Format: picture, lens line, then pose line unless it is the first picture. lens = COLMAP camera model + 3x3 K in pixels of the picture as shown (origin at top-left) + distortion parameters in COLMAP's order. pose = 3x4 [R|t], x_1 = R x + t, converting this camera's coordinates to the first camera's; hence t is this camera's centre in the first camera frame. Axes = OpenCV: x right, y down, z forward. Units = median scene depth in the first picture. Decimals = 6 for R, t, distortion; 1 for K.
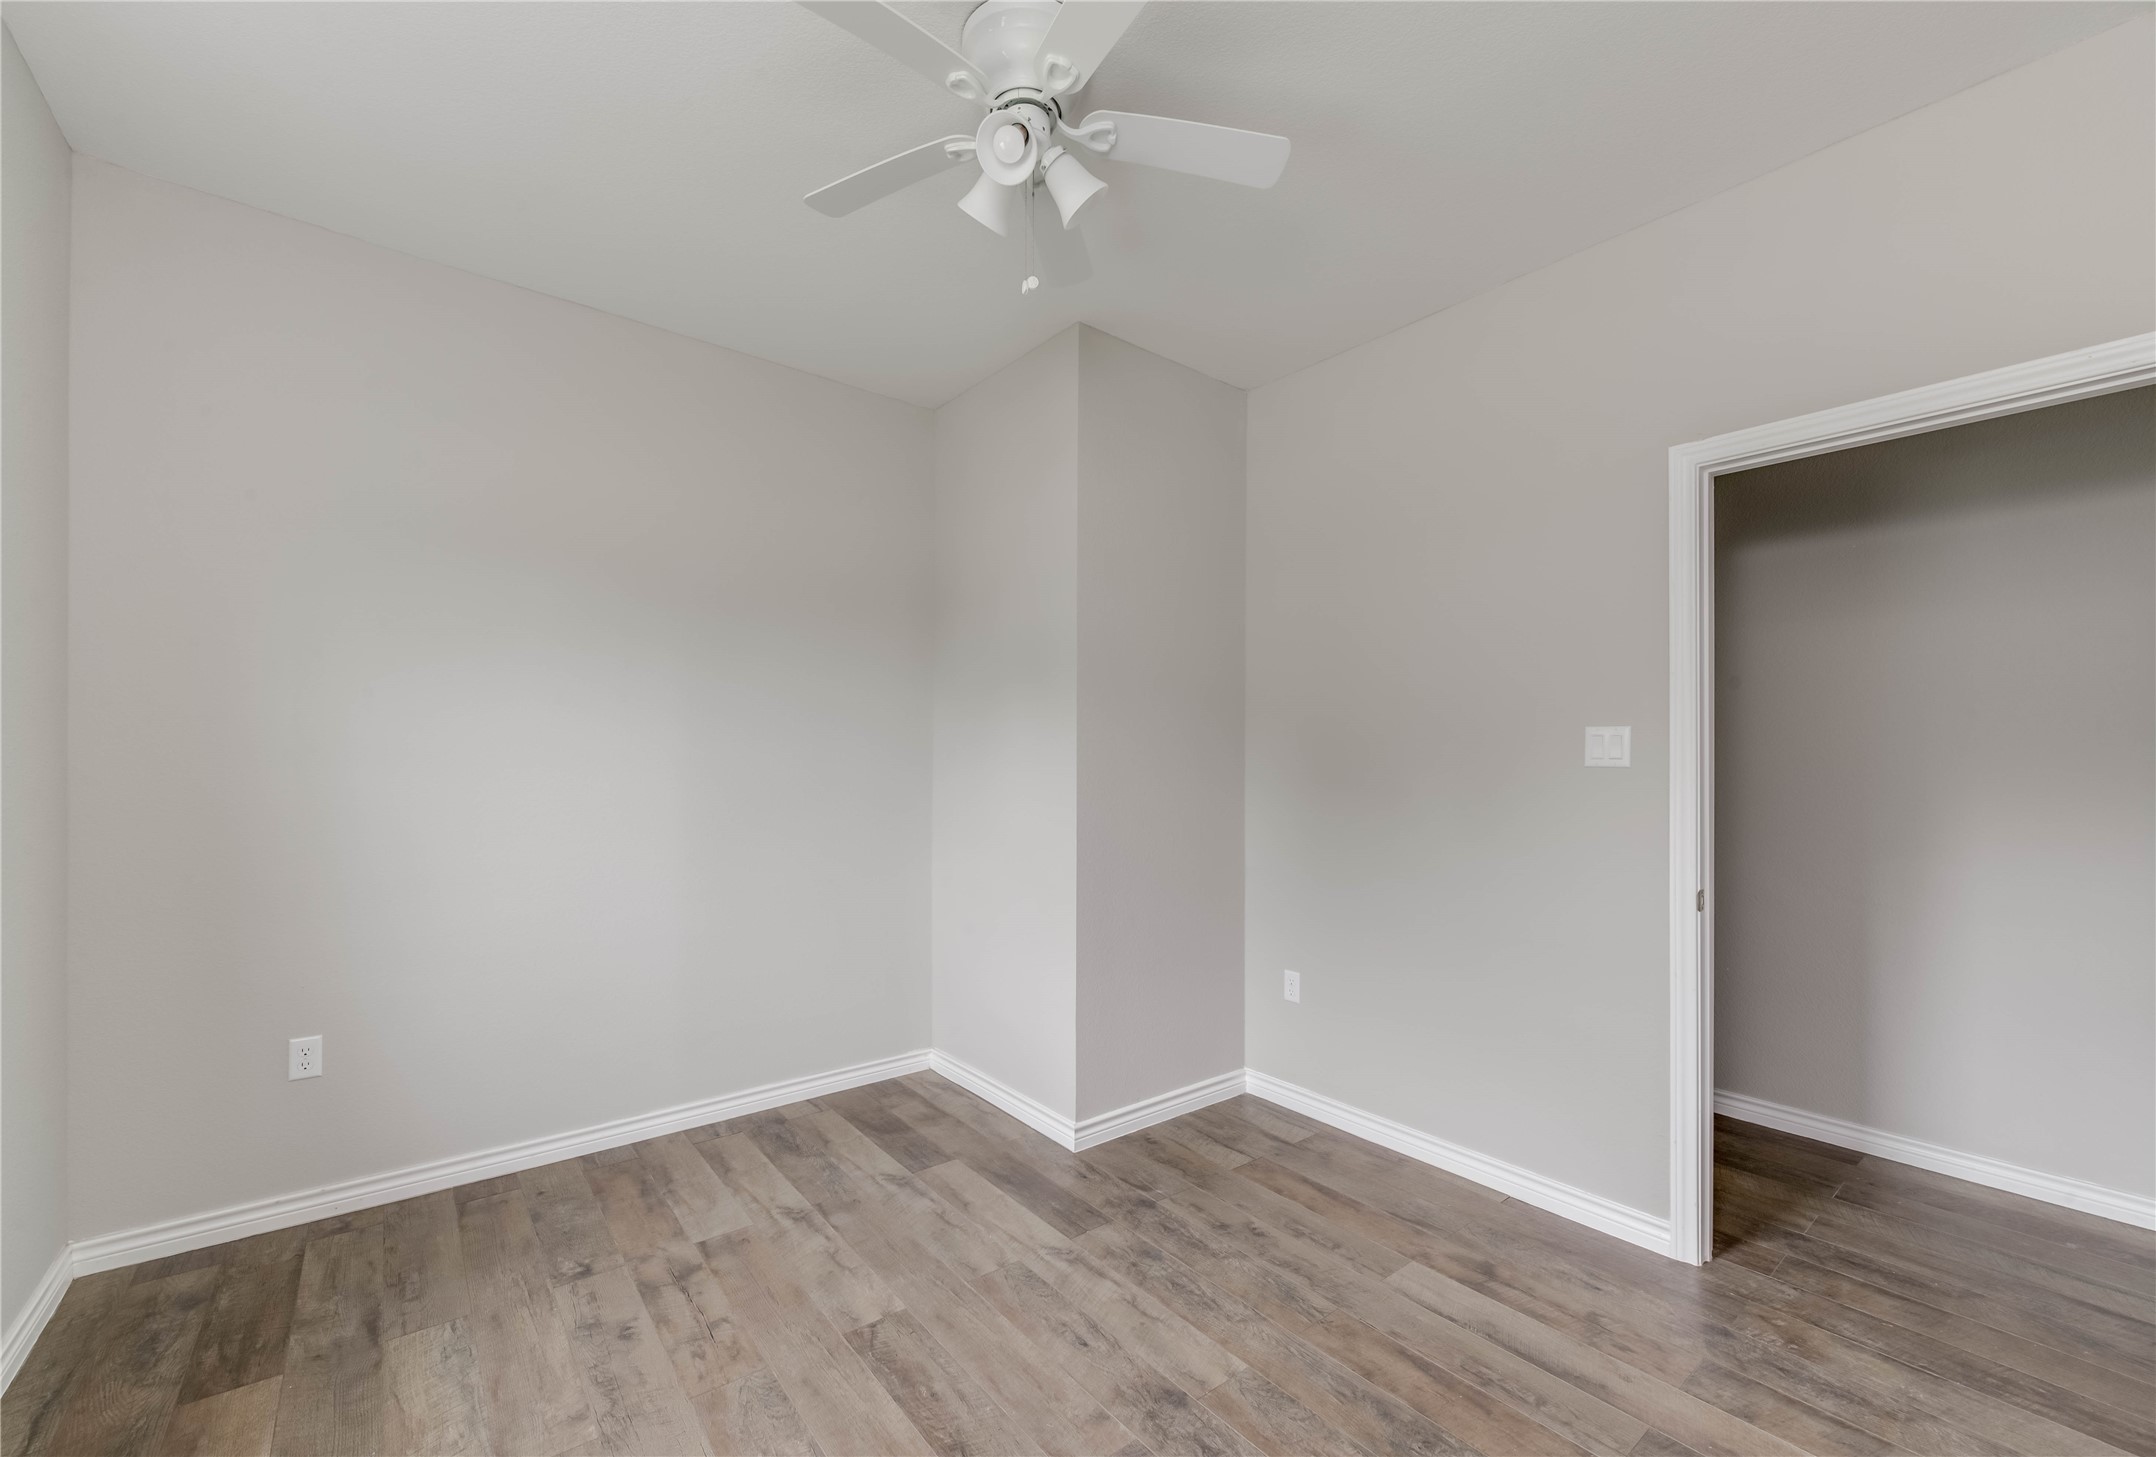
lens RADIAL K [[886.5, 0, 1094.4], [0, 886.5, 738.3], [0, 0, 1]] dist [-0.003402, -0.002058]
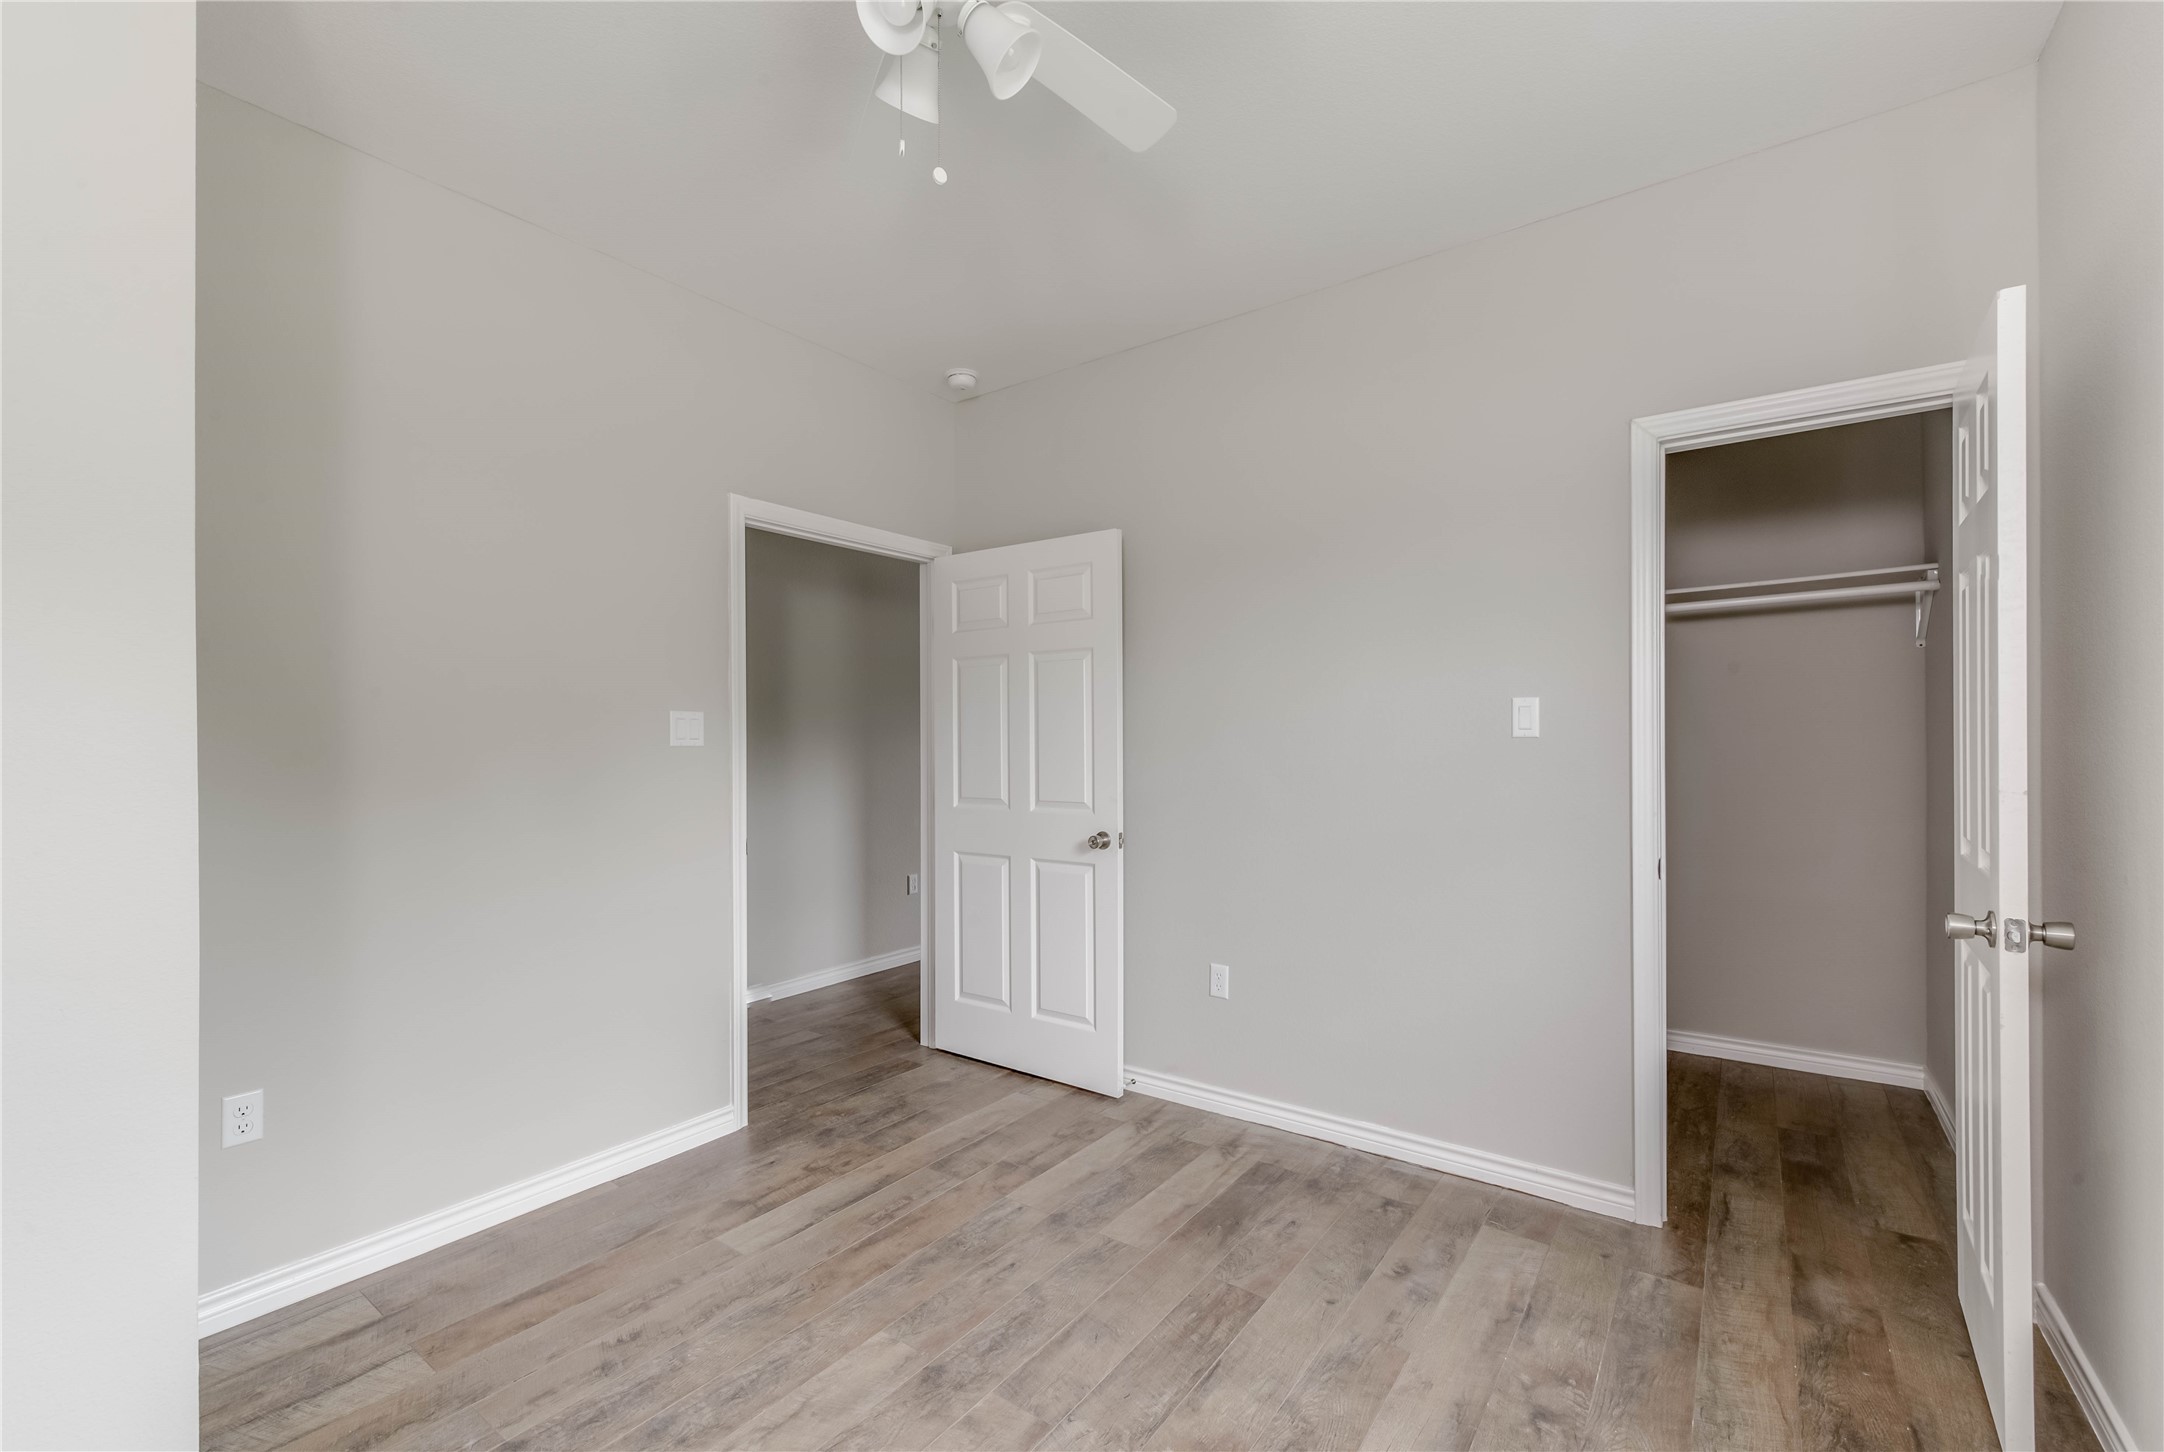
lens RADIAL K [[877.1, 0, 1100.3], [0, 877.1, 735.4], [0, 0, 1]] dist [0.002573, 0.000913]
pose [[-0.256004, -0.000894, 0.966675, -0.727256], [-0.017899, 0.999833, -0.003815, 0.014304], [-0.966510, -0.018280, -0.255977, 0.852449]]
